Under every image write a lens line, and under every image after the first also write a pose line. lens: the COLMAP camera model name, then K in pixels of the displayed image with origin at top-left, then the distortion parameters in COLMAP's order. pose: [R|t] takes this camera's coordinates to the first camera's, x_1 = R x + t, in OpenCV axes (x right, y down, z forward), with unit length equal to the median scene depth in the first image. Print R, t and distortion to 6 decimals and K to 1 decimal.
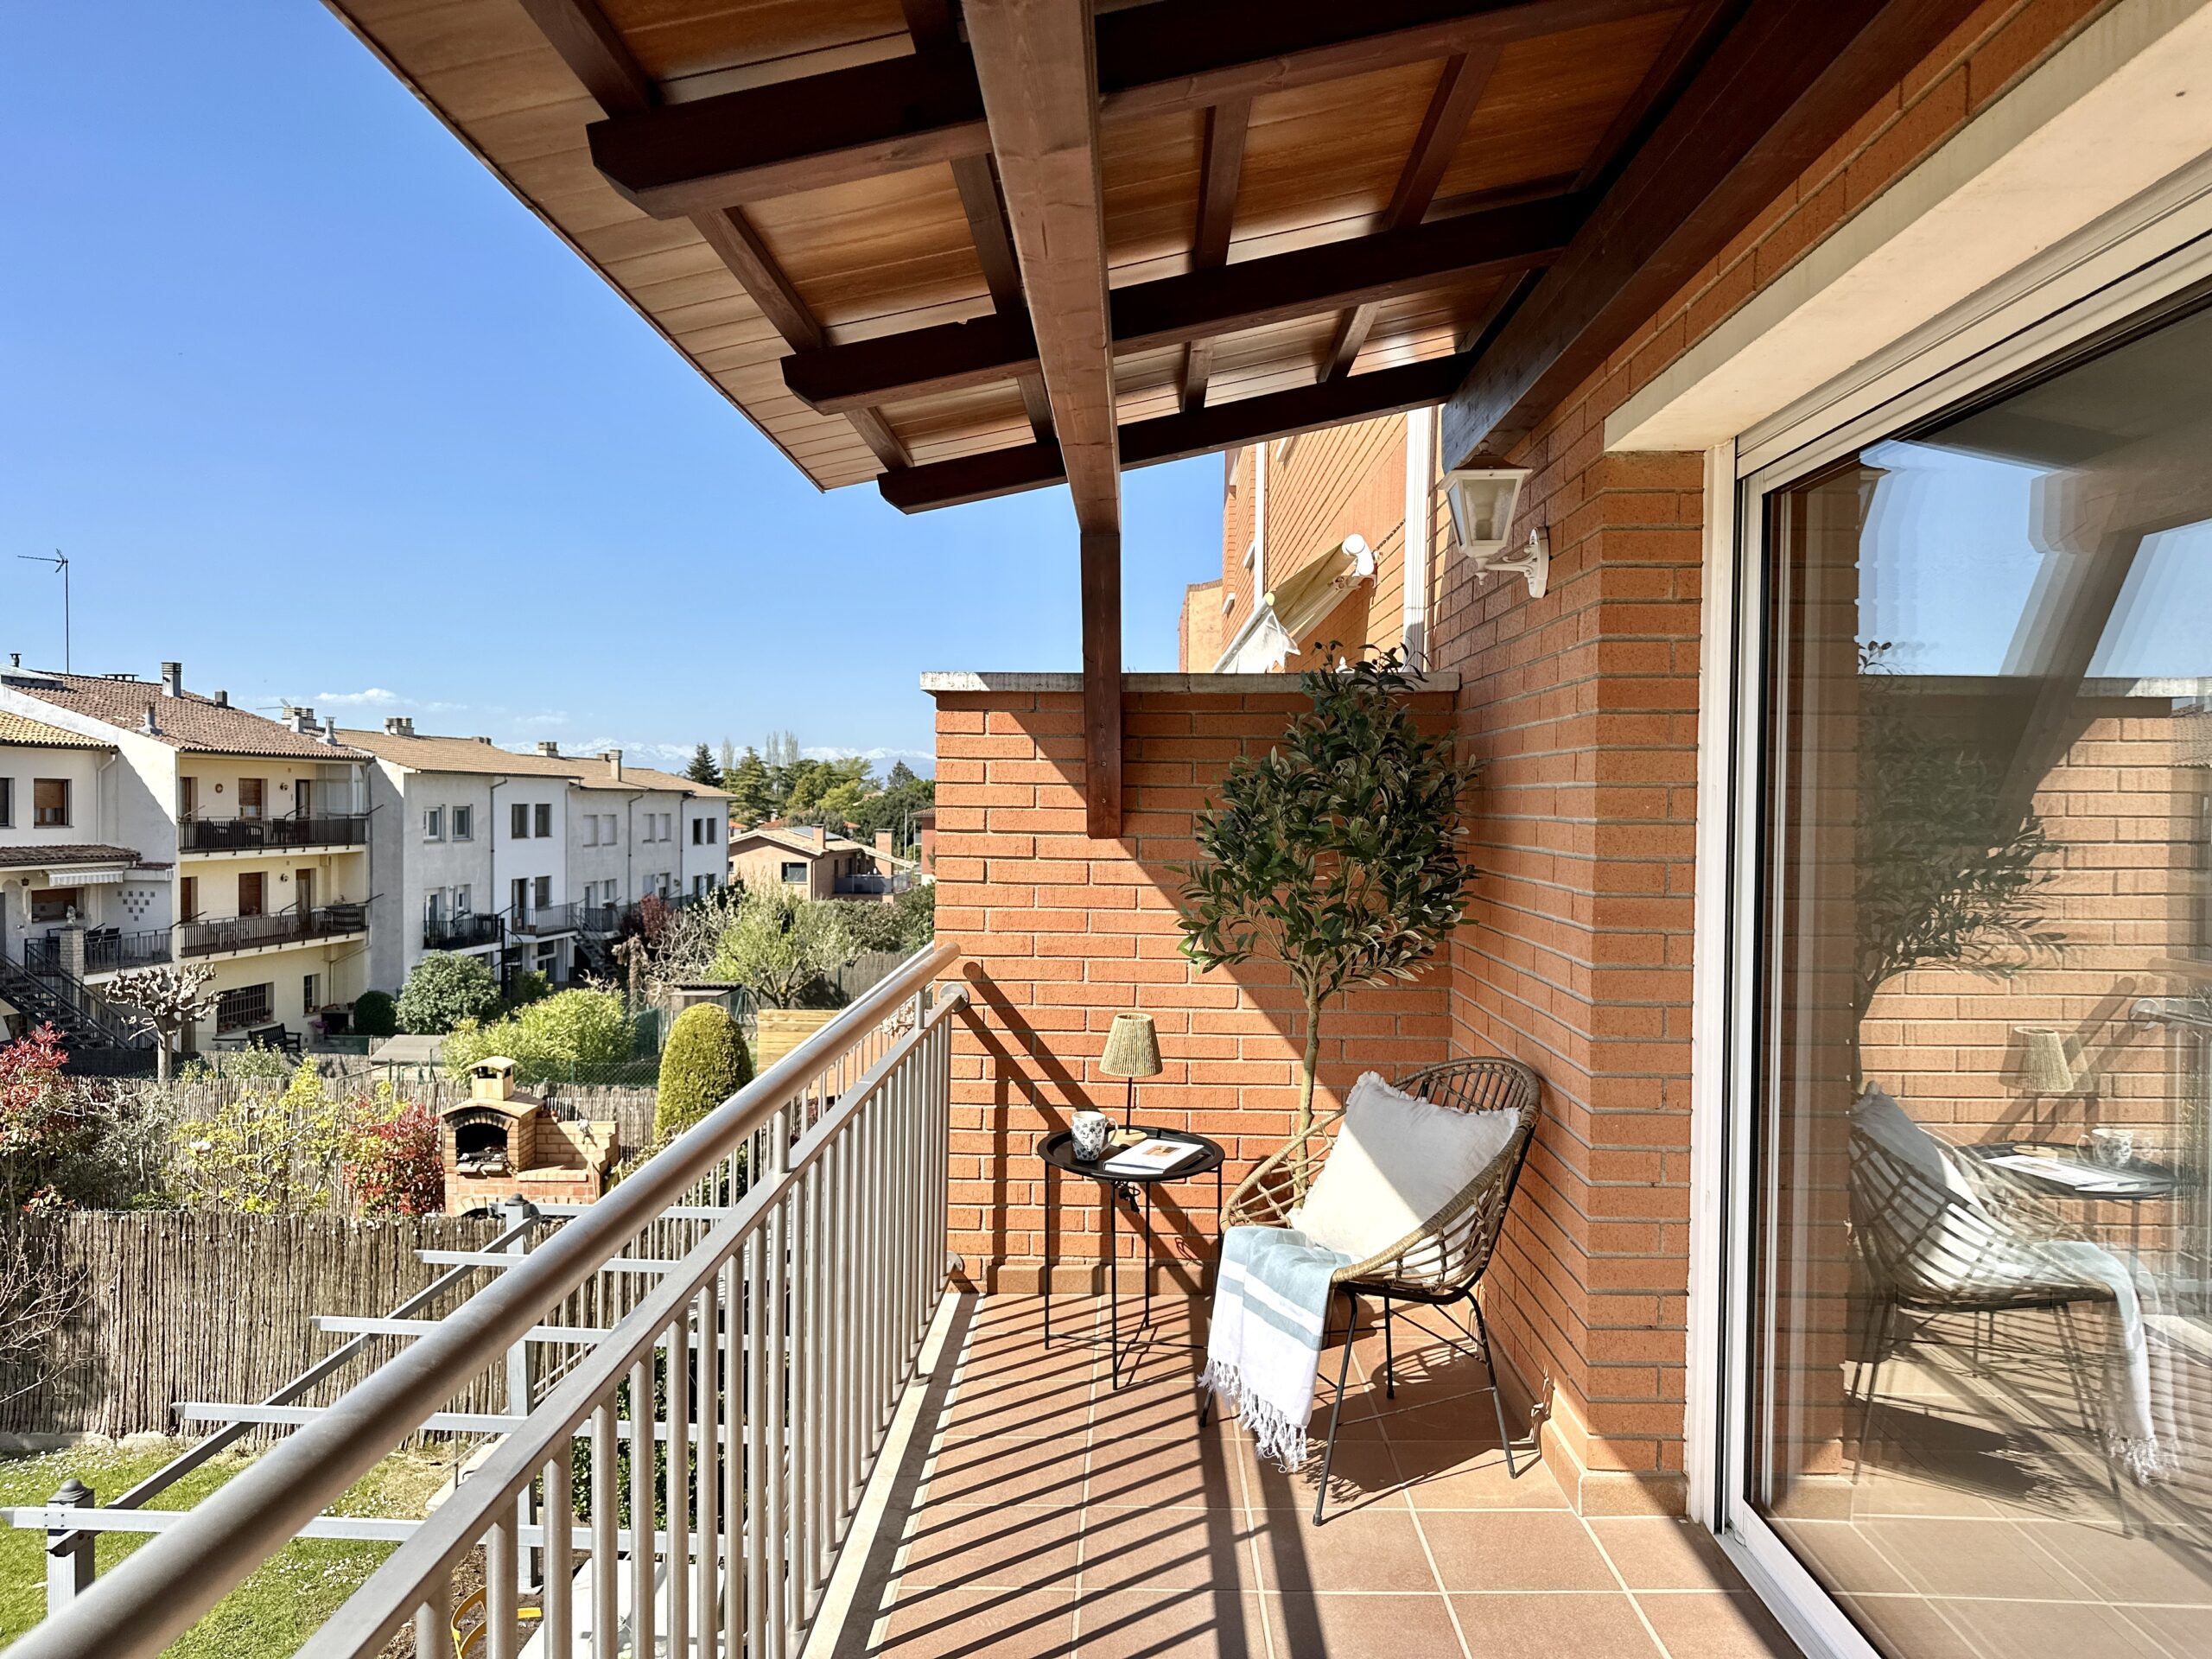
lens RADIAL K [[1553.5, 0, 1106.0], [0, 1553.5, 829.5], [0, 0, 1]] dist [0.053856, -0.071096]
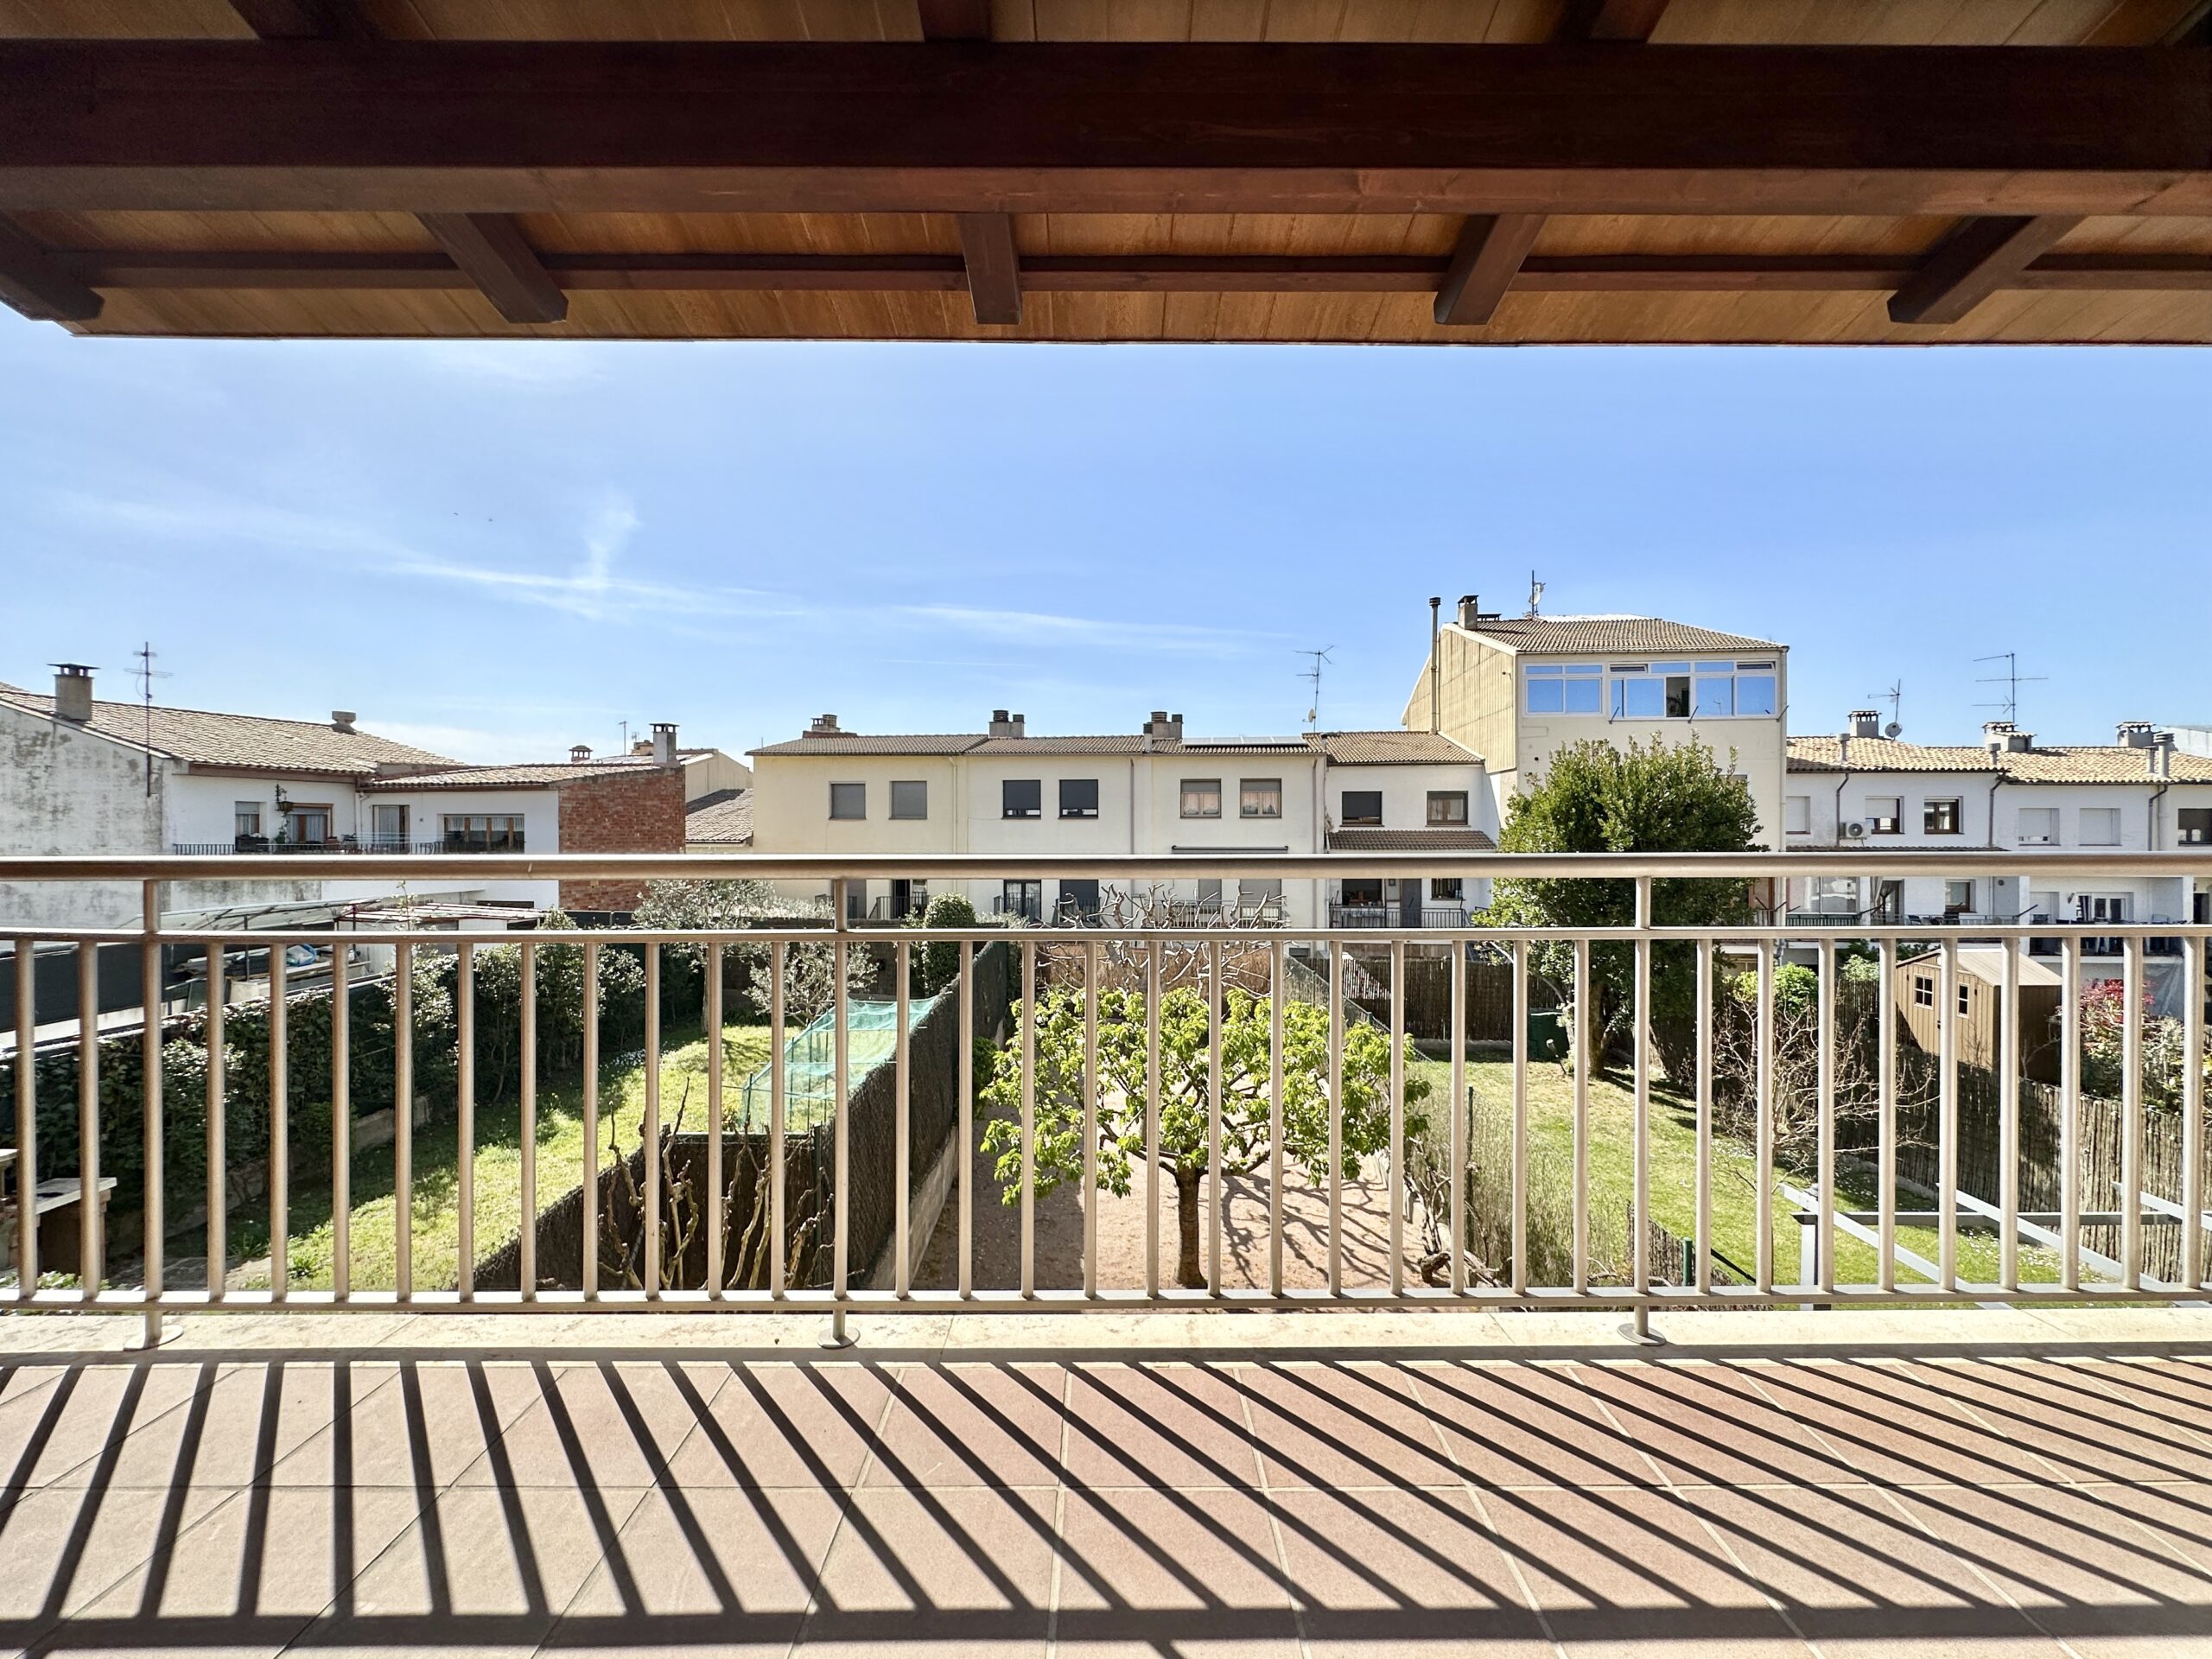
lens RADIAL K [[883.5, 0, 1103.4], [0, 883.5, 829.4], [0, 0, 1]] dist [-0.002913, 0.000120]
pose [[0.023856, -0.007538, -0.999687, 0.119674], [-0.018626, 0.999795, -0.007984, 0.030937], [0.999542, 0.018811, 0.023711, 0.105671]]
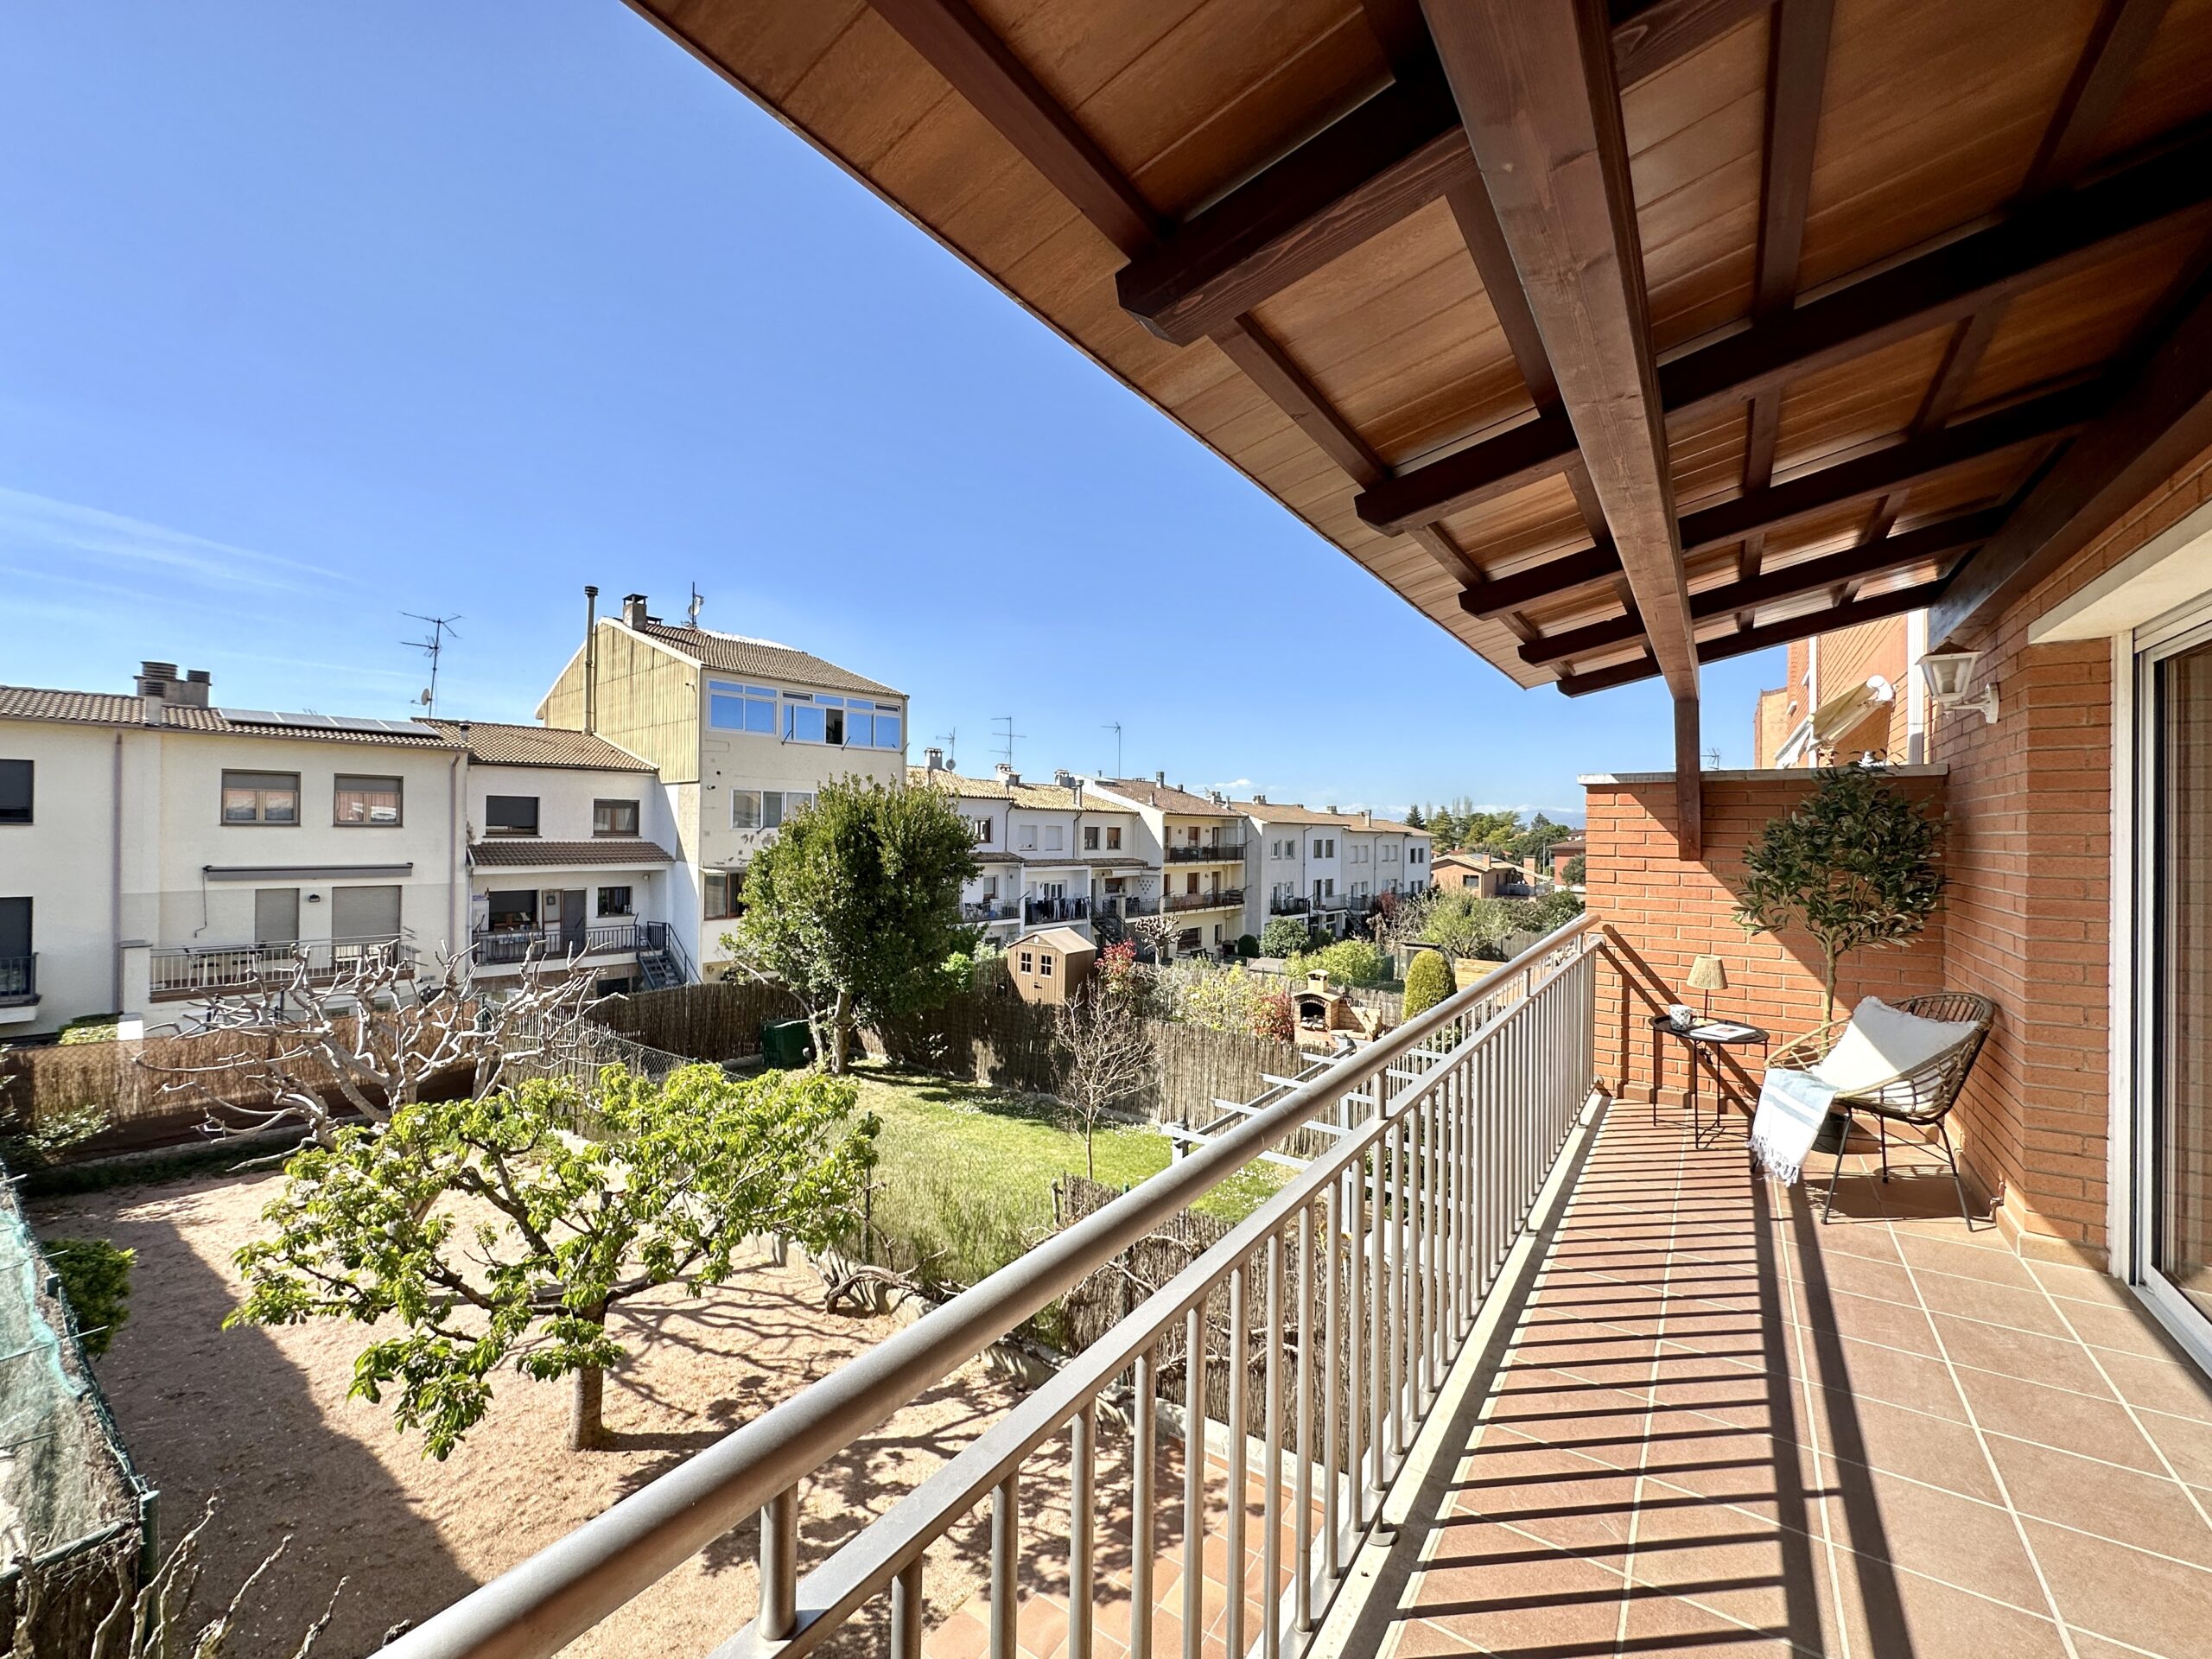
lens RADIAL K [[883.5, 0, 1103.4], [0, 883.5, 829.4], [0, 0, 1]] dist [-0.002913, 0.000120]
pose [[0.830352, -0.003343, -0.557230, 0.001716], [-0.012293, 0.999629, -0.024316, 0.000865], [0.557104, 0.027041, 0.830002, -0.102876]]
